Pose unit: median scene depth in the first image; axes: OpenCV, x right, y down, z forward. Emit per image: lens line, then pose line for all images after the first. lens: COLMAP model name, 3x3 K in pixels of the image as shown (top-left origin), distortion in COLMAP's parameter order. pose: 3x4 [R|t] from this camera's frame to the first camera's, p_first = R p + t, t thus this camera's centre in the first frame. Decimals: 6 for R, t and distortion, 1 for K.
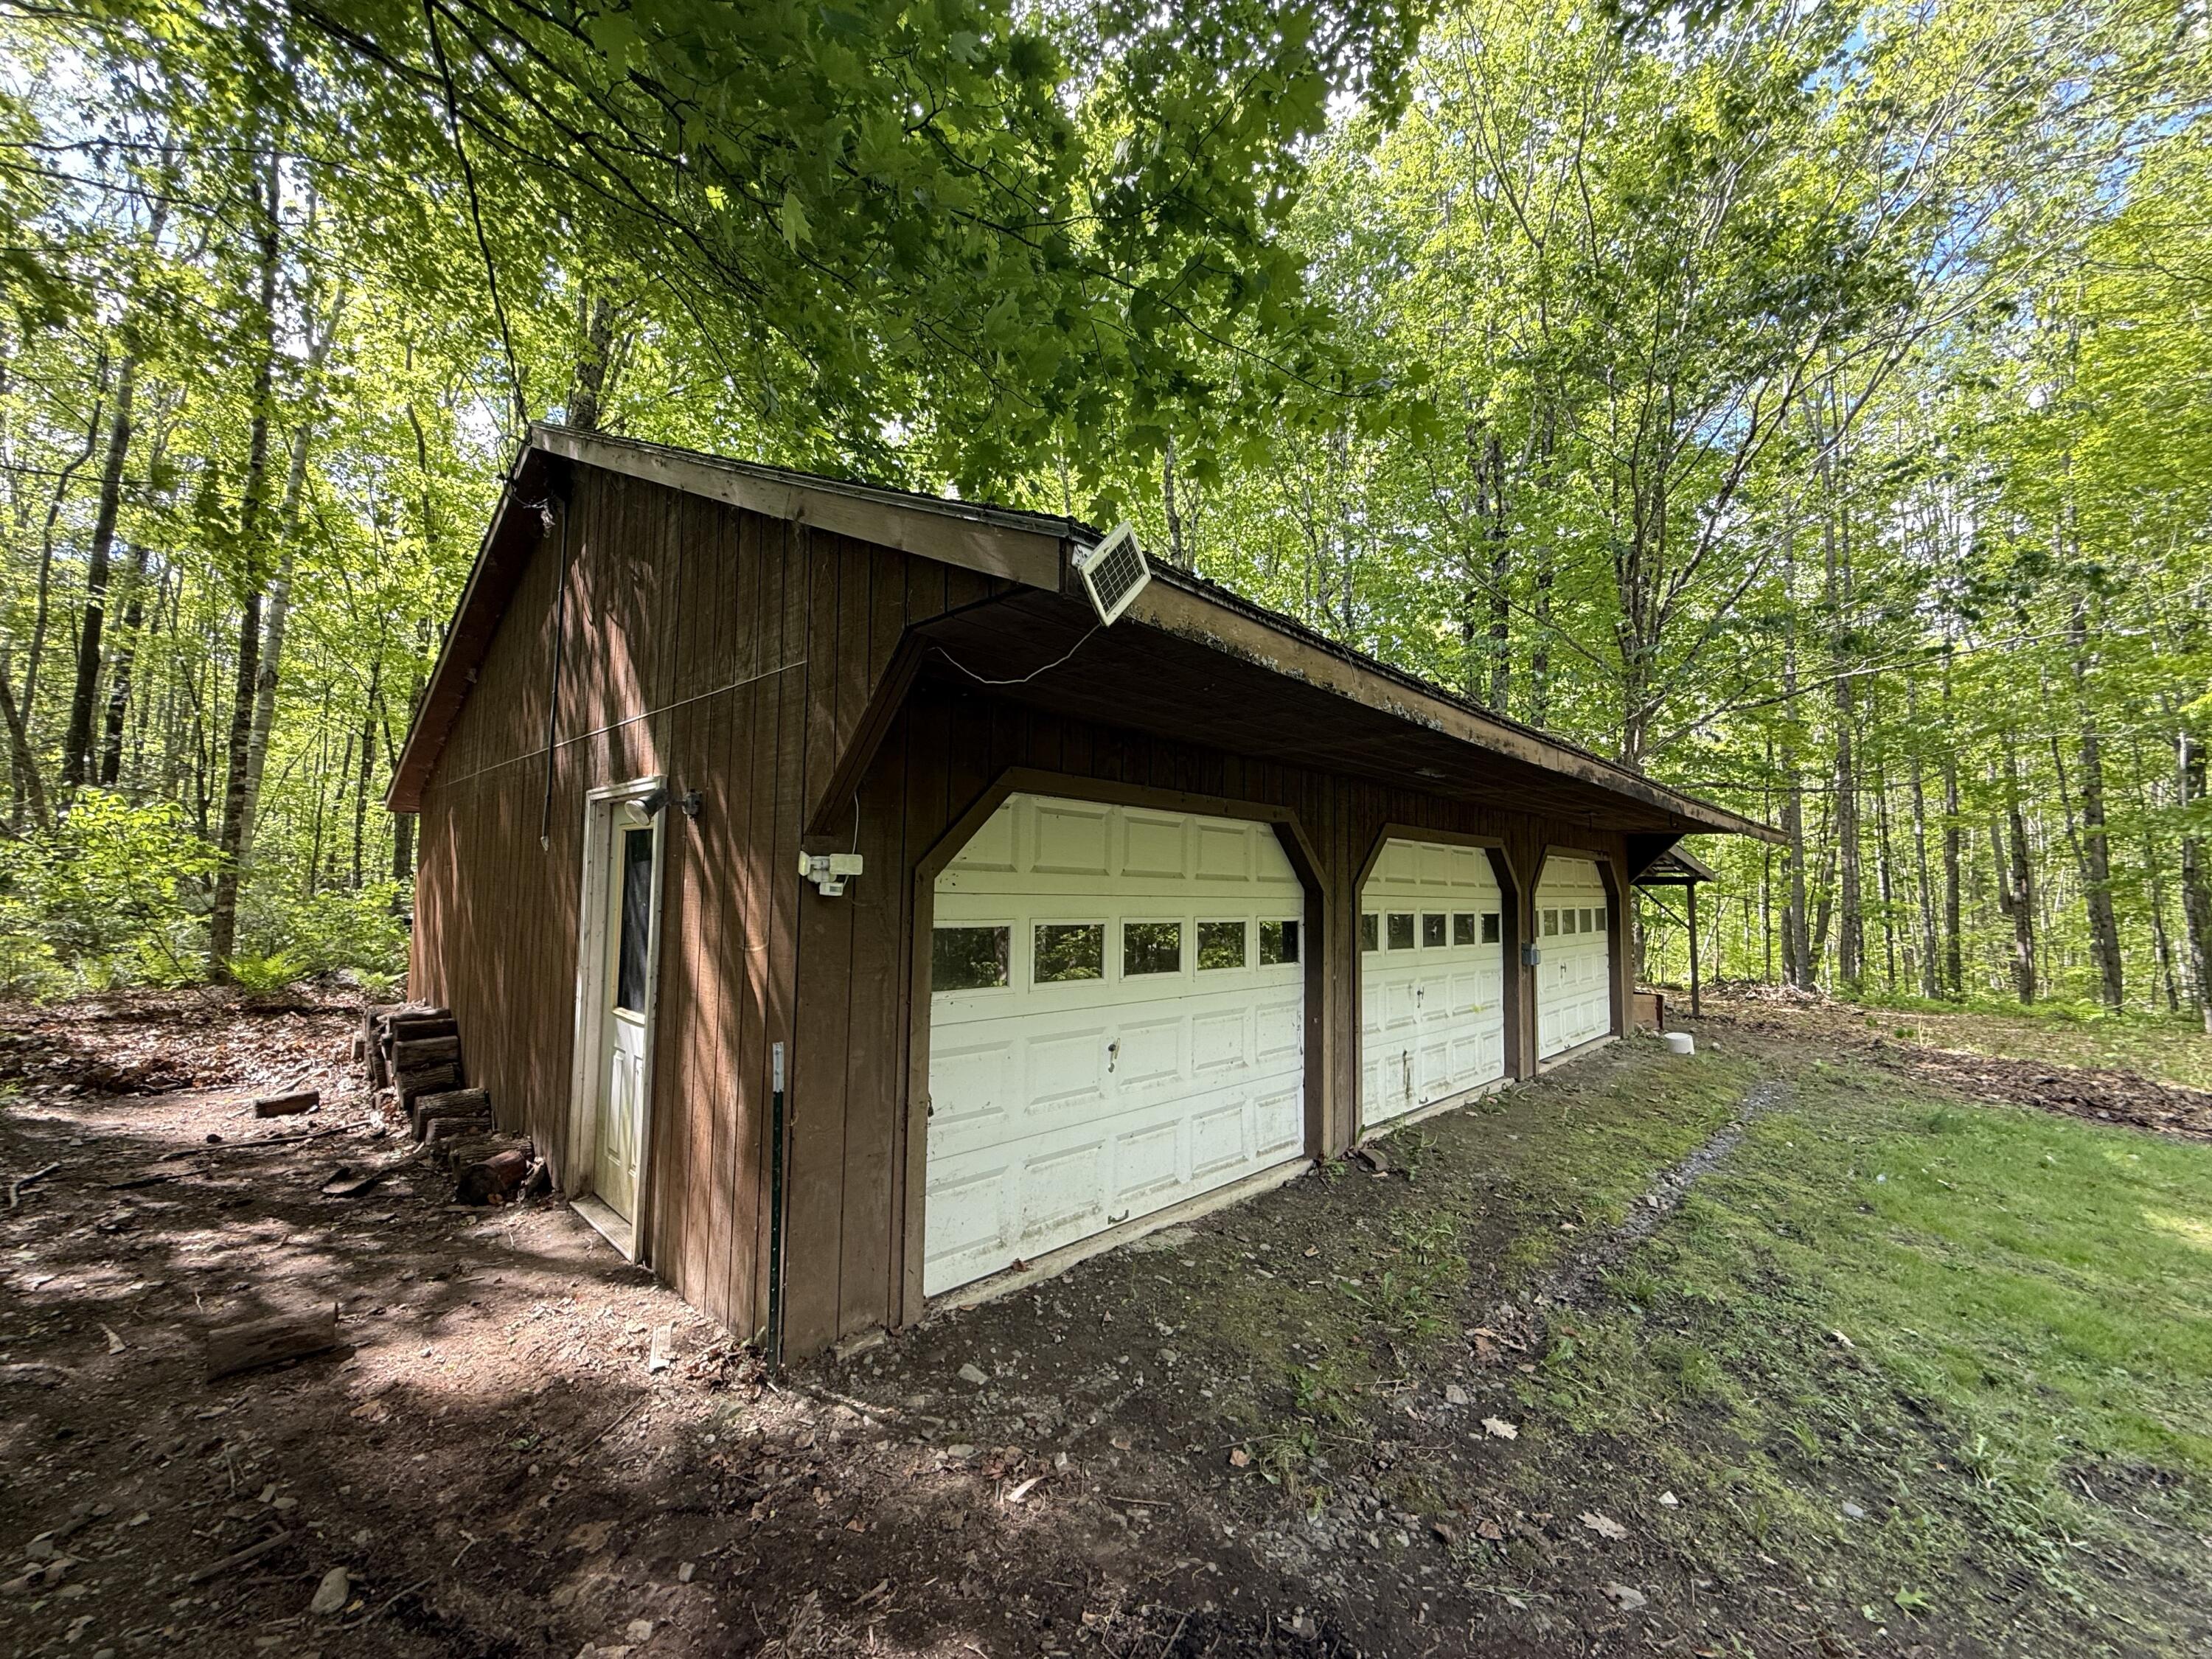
lens RADIAL K [[882.9, 0, 1107.9], [0, 882.9, 837.3], [0, 0, 1]] dist [0.001777, -0.000068]
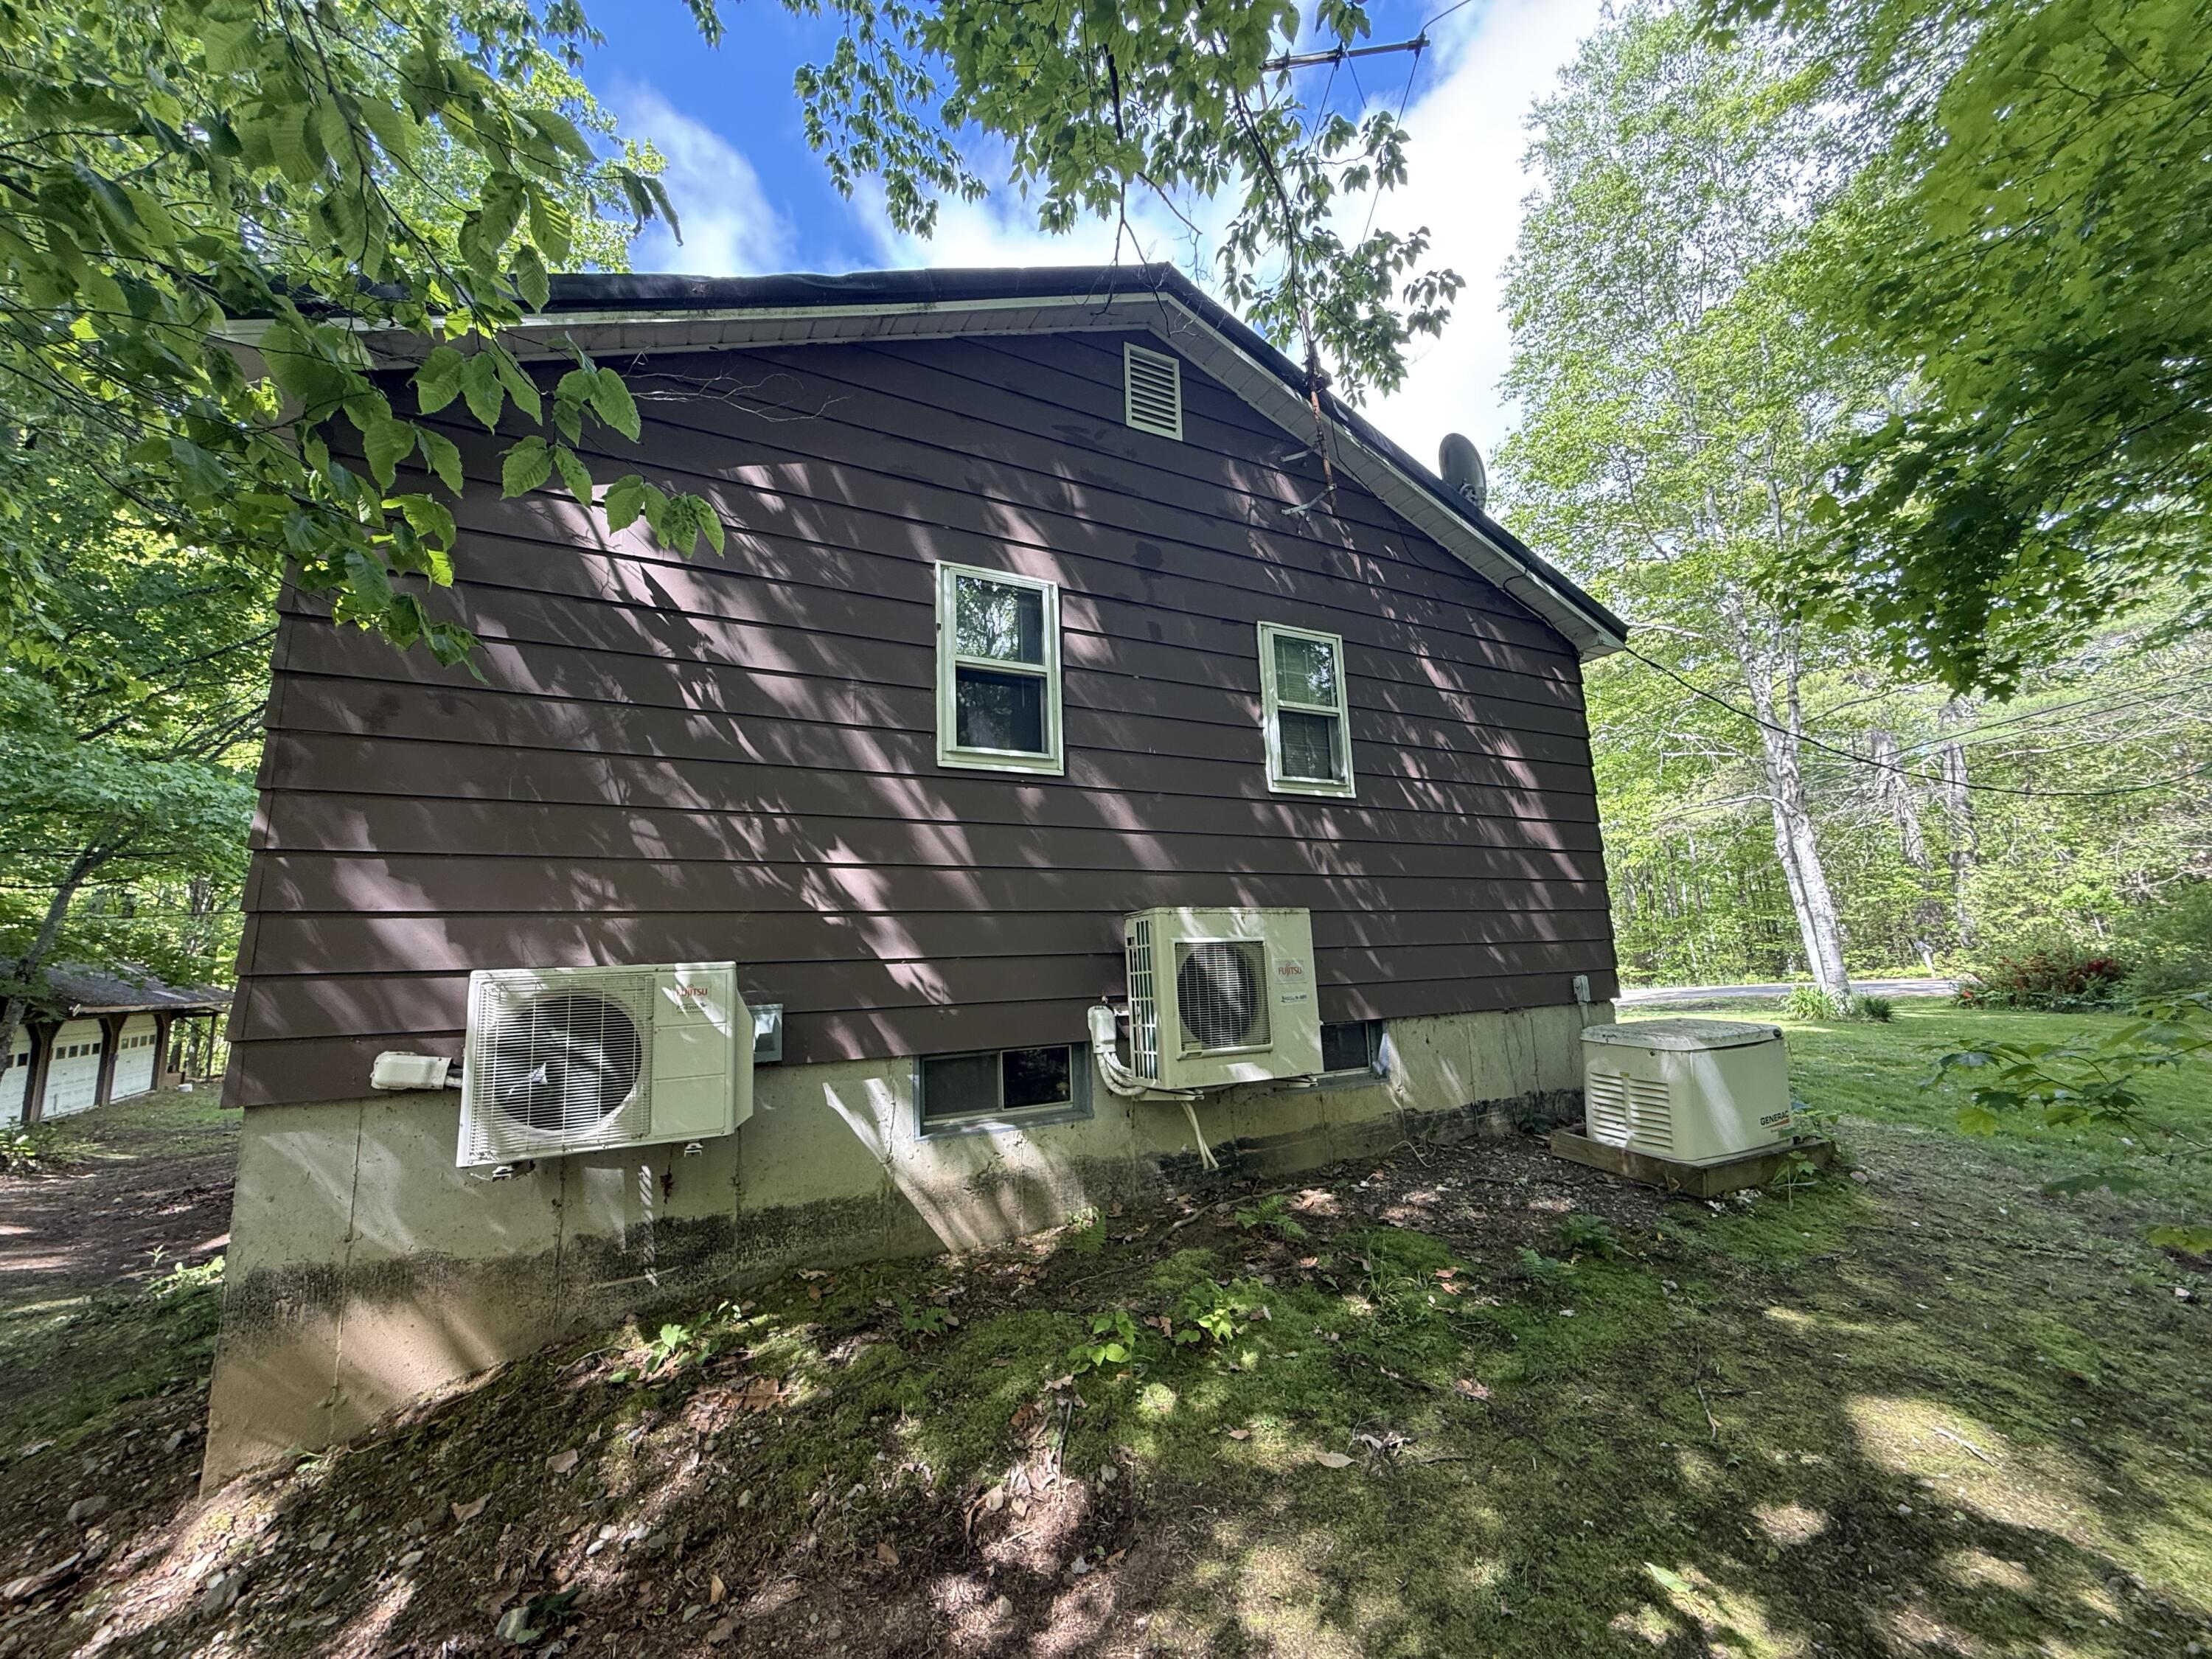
lens RADIAL K [[882.9, 0, 1109.3], [0, 882.9, 829.9], [0, 0, 1]] dist [0.001777, -0.000068]
pose [[0.250790, 0.131638, 0.959049, -1.377406], [-0.027443, 0.991280, -0.128885, -0.276463], [-0.967652, 0.006004, 0.252216, -2.501715]]
